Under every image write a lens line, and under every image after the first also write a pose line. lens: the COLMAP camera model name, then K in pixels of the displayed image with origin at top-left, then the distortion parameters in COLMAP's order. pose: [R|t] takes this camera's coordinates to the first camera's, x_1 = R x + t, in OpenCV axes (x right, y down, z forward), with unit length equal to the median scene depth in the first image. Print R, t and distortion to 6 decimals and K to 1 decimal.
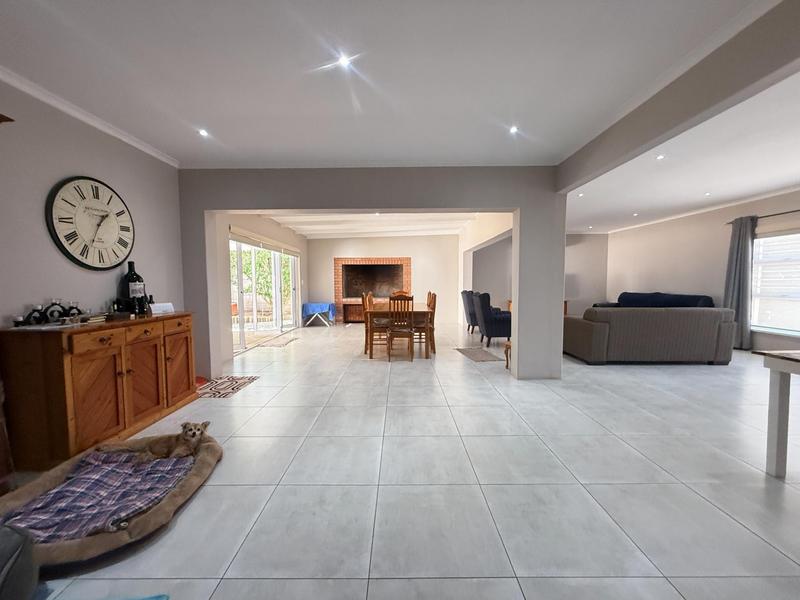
lens RADIAL K [[319.2, 0, 402.7], [0, 319.2, 300.7], [0, 0, 1]] dist [0.002249, 0.000154]
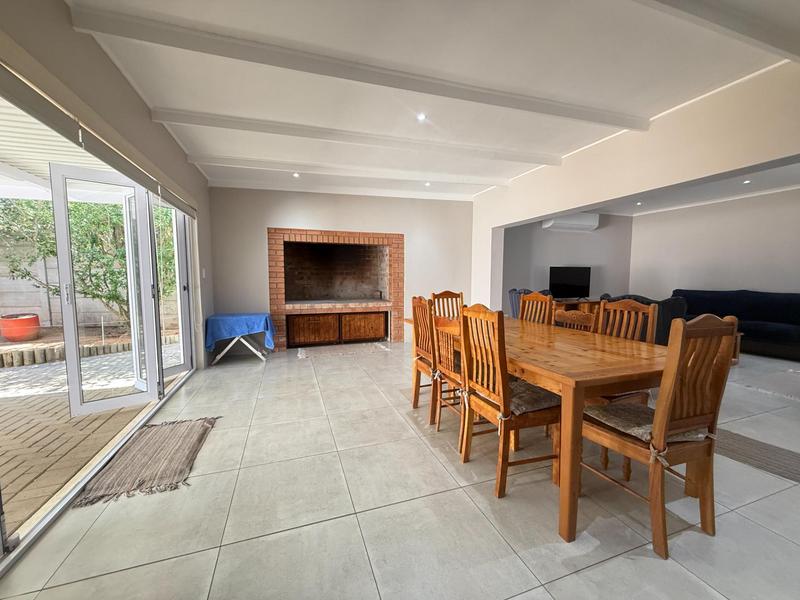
lens RADIAL K [[319.2, 0, 395.5], [0, 319.2, 301.5], [0, 0, 1]] dist [0.002249, 0.000154]
pose [[0.946809, -0.018571, 0.321260, -0.185989], [0.011052, 0.999621, 0.025215, -0.023357], [-0.321606, -0.020323, 0.946655, 0.427281]]
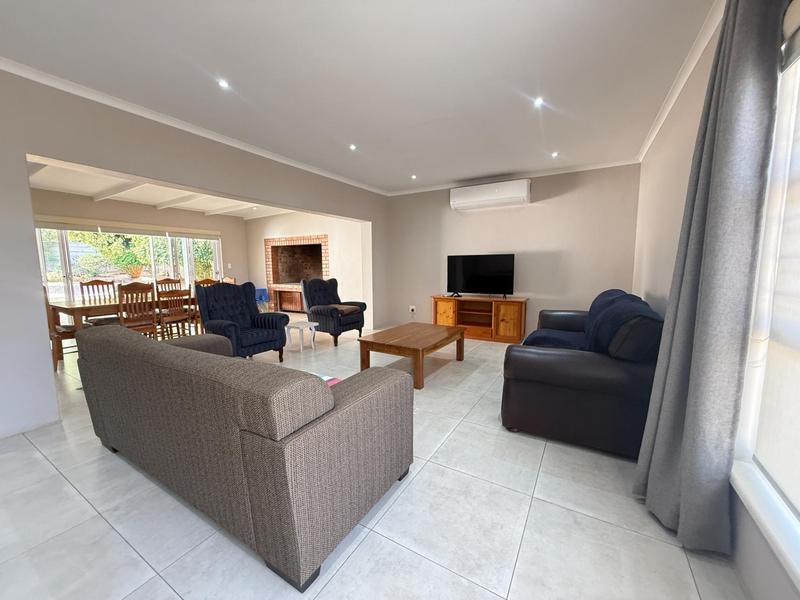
lens RADIAL K [[319.2, 0, 396.2], [0, 319.2, 301.9], [0, 0, 1]] dist [0.002249, 0.000154]
pose [[0.857739, 0.060226, -0.510545, 0.579606], [-0.027684, 0.997084, 0.071111, -0.030938], [0.513339, -0.046861, 0.856906, 0.406684]]
